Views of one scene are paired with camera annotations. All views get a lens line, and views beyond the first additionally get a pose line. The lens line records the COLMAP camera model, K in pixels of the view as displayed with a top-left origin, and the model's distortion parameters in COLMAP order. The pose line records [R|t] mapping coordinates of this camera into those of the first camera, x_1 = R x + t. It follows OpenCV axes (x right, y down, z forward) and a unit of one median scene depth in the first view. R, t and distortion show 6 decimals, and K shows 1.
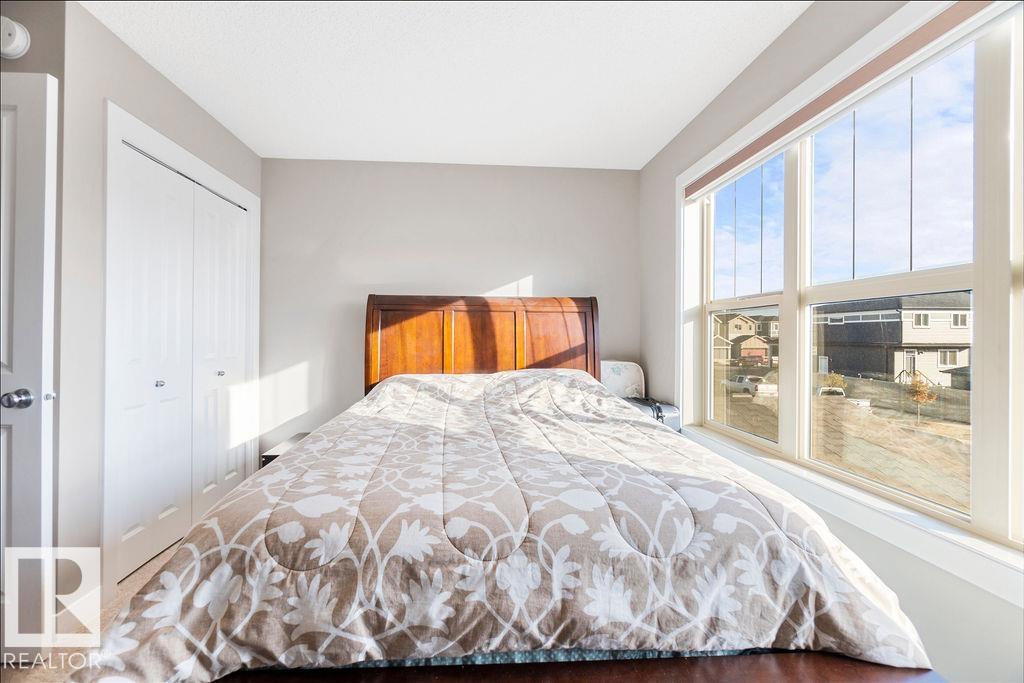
lens RADIAL K [[440.1, 0, 508.8], [0, 440.1, 335.2], [0, 0, 1]] dist [-0.005131, 0.003058]
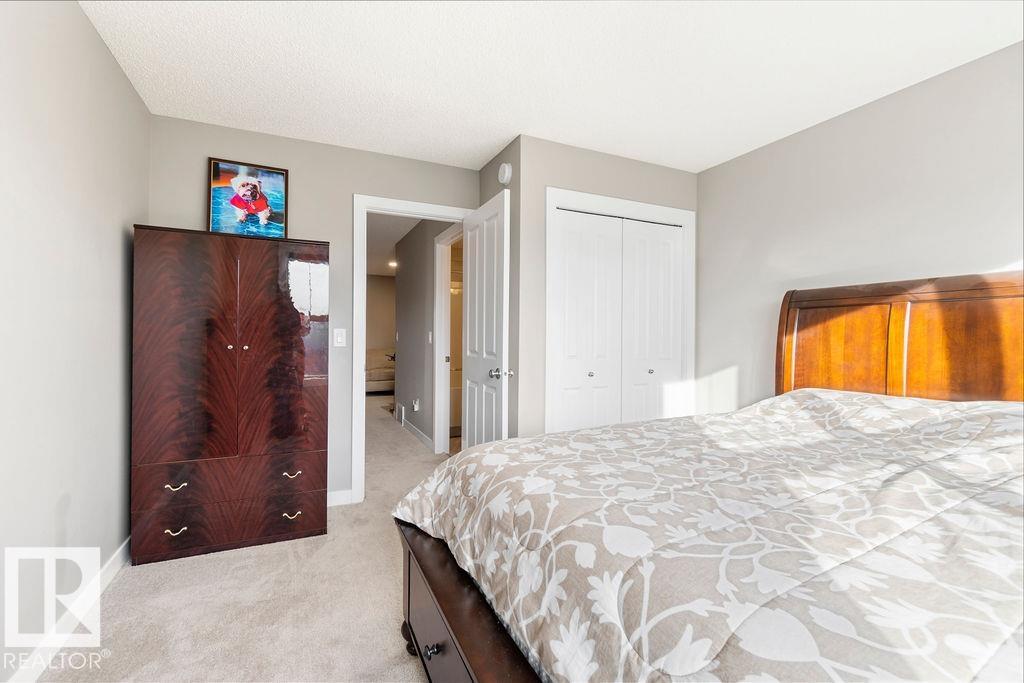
lens RADIAL K [[440.1, 0, 495.0], [0, 440.1, 346.4], [0, 0, 1]] dist [-0.005131, 0.003058]
pose [[0.344202, 0.012107, -0.938817, 0.316190], [-0.001335, 0.999922, 0.012405, 0.005156], [0.938895, -0.003016, 0.344192, 0.193984]]
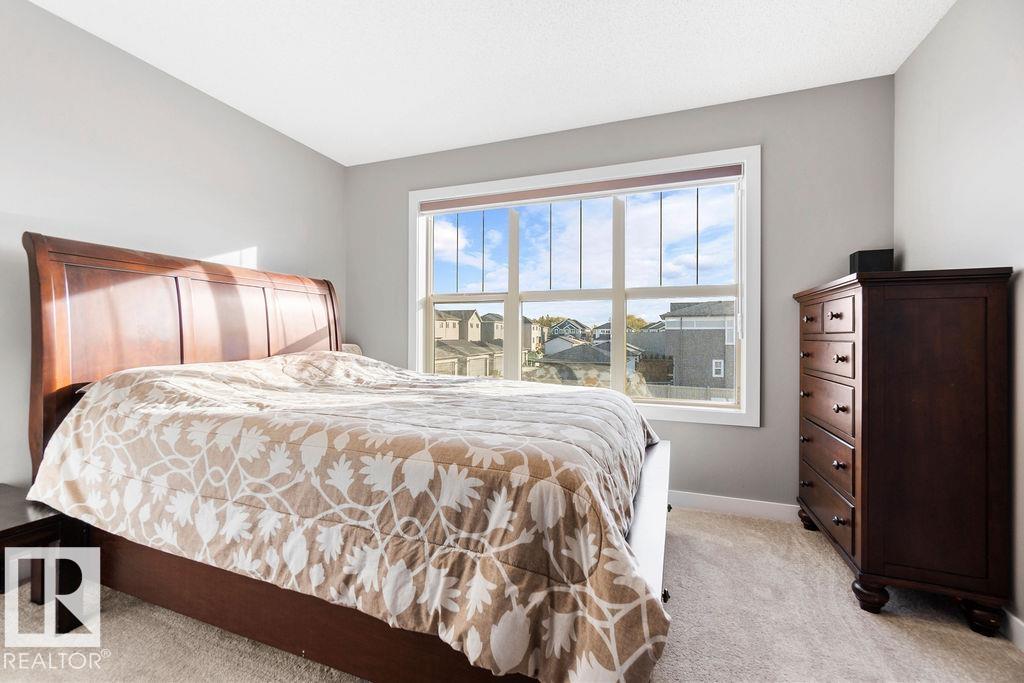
lens RADIAL K [[440.1, 0, 508.3], [0, 440.1, 340.8], [0, 0, 1]] dist [-0.005131, 0.003058]
pose [[0.420895, -0.007853, 0.907075, -0.628045], [0.002209, 0.999968, 0.007632, 0.048300], [-0.907107, -0.001208, 0.420899, 0.235317]]
